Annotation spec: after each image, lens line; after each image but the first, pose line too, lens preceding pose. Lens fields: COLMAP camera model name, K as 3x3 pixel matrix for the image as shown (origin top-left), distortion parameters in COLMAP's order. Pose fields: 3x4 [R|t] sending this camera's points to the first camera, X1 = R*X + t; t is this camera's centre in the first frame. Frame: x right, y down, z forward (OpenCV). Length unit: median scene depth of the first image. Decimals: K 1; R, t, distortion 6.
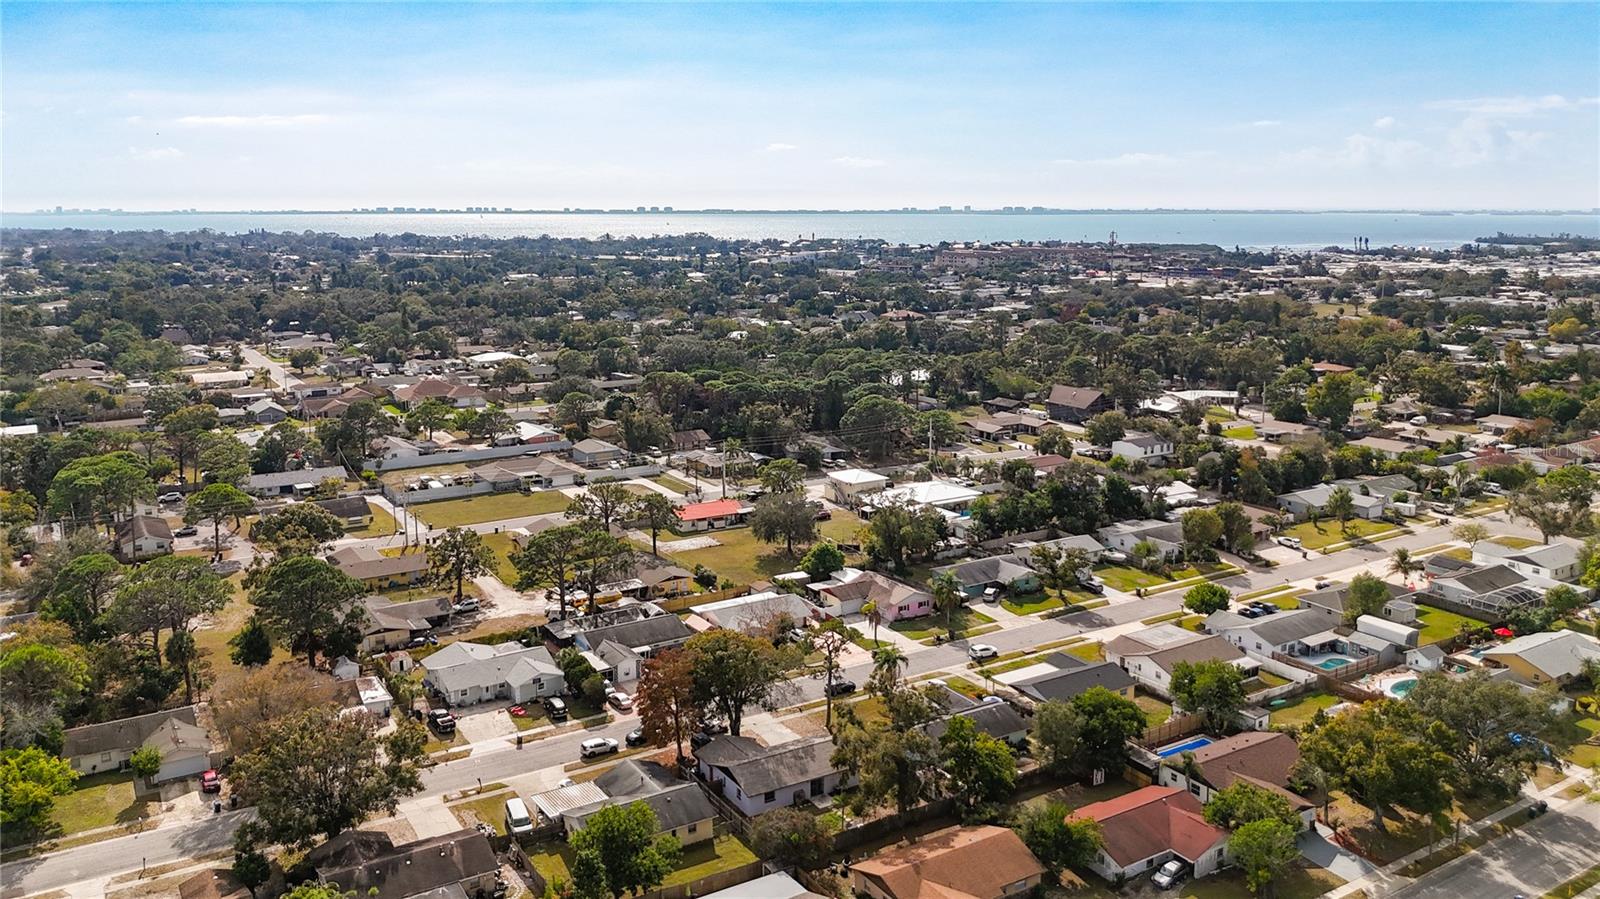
lens RADIAL K [[1235.2, 0, 796.5], [0, 1235.2, 433.3], [0, 0, 1]] dist [0.042782, -0.053647]
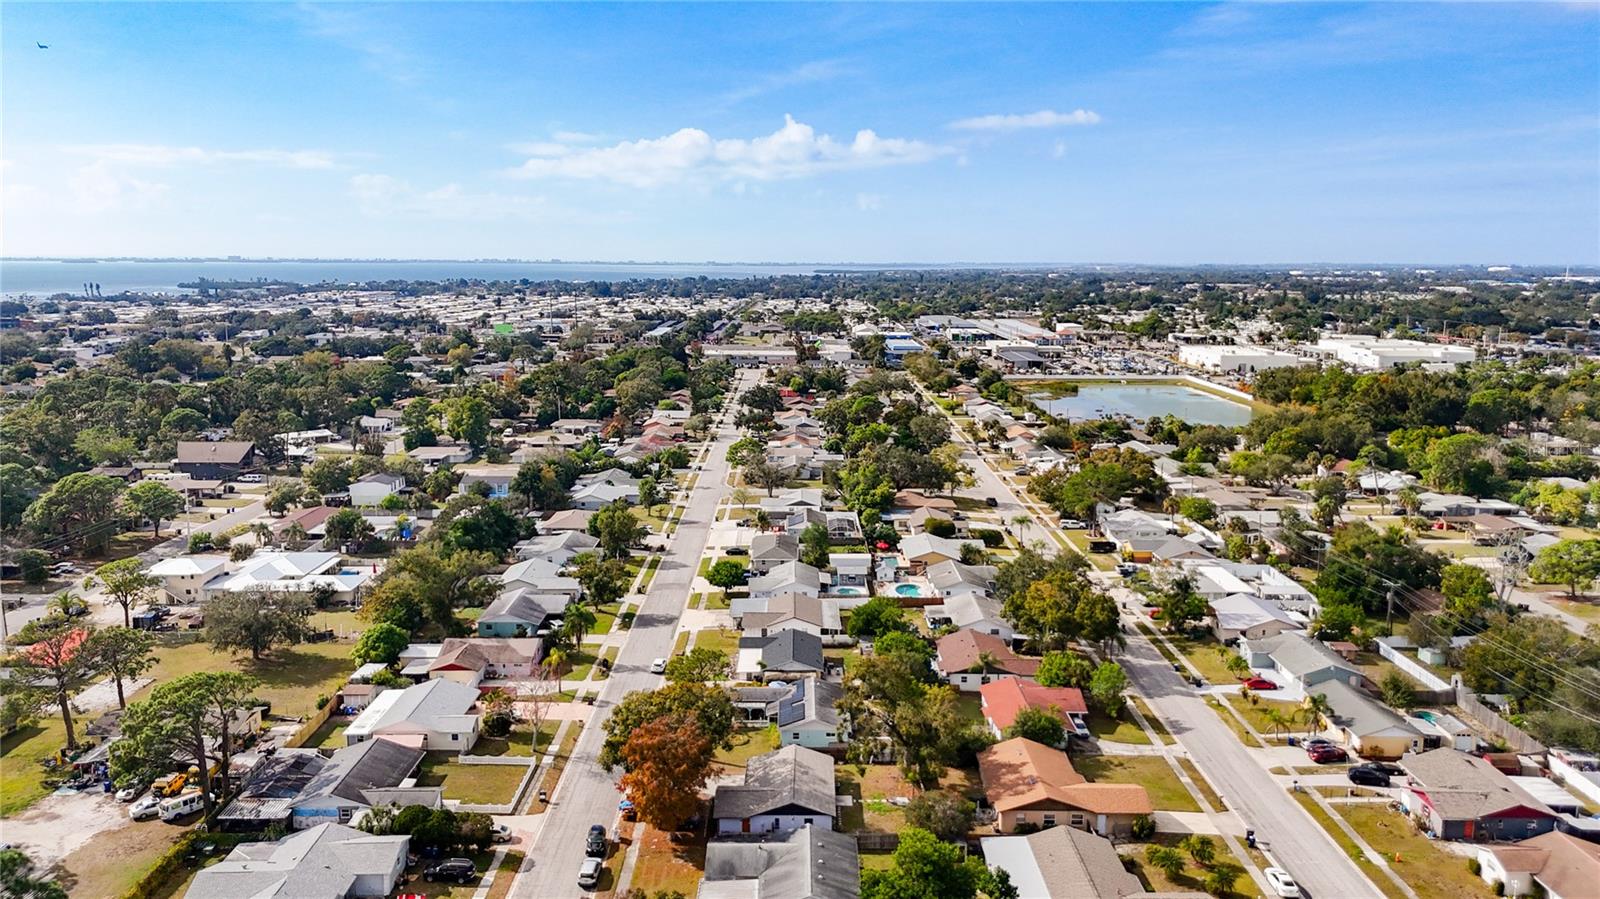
lens RADIAL K [[1235.2, 0, 795.0], [0, 1235.2, 445.2], [0, 0, 1]] dist [0.042782, -0.053647]
pose [[0.515850, -0.129564, 0.846825, -0.548463], [0.154309, 0.986382, 0.056917, -0.036570], [-0.842667, 0.101311, 0.528818, 0.313223]]
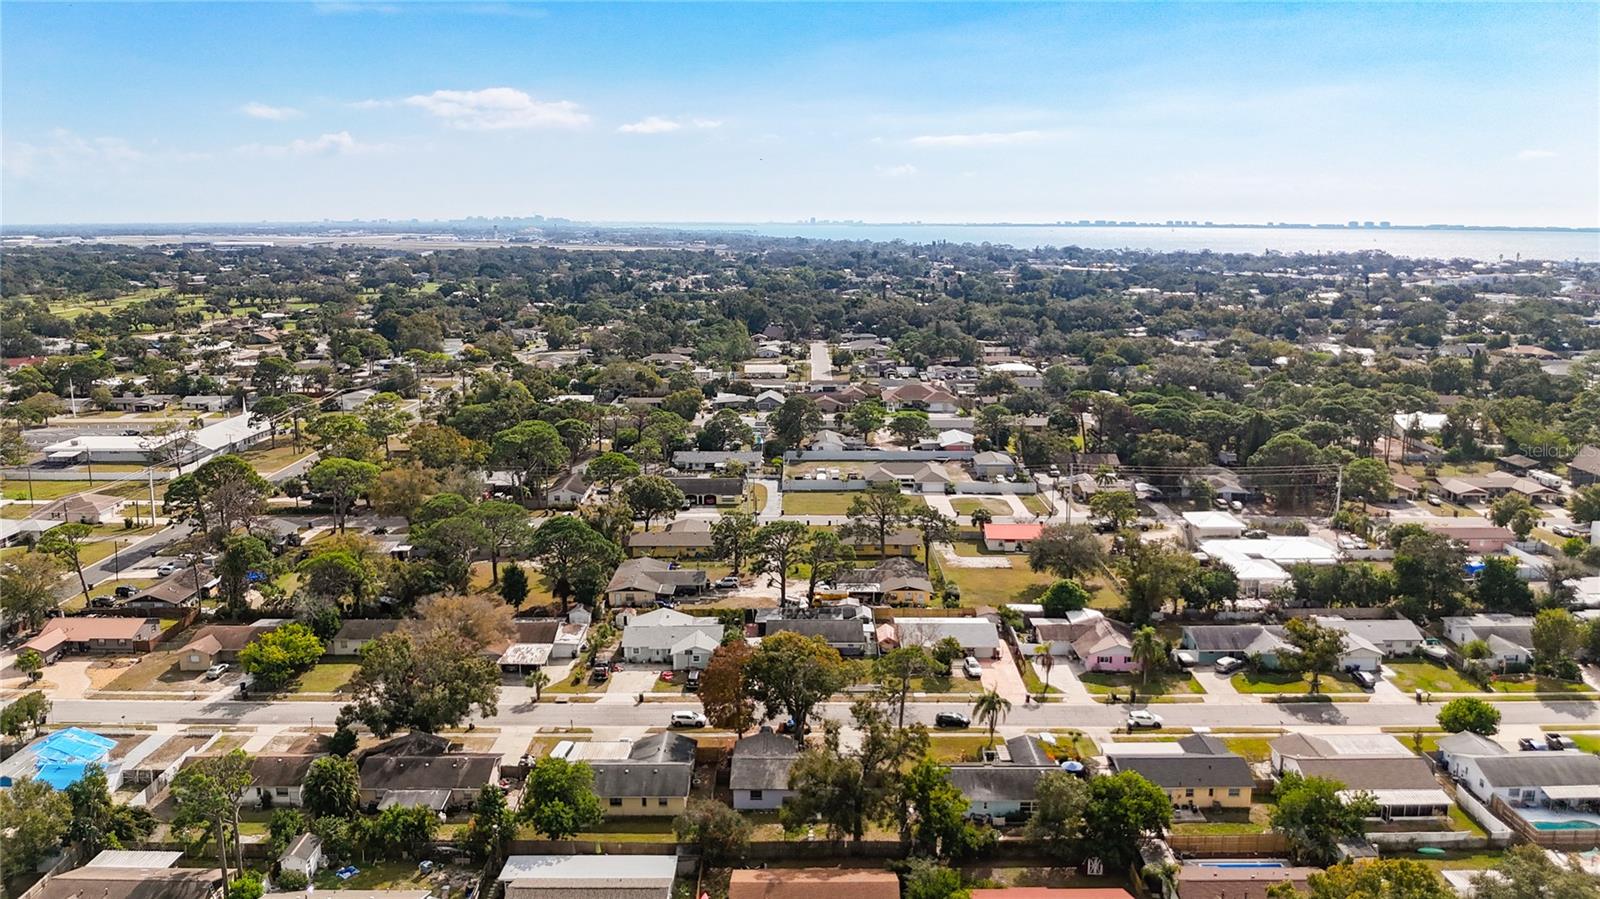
lens RADIAL K [[1235.2, 0, 797.3], [0, 1235.2, 463.4], [0, 0, 1]] dist [0.042782, -0.053647]
pose [[0.857279, 0.108201, -0.503354, 0.324055], [-0.101718, 0.993991, 0.040429, -0.016406], [0.504704, 0.016541, 0.863134, 0.081636]]
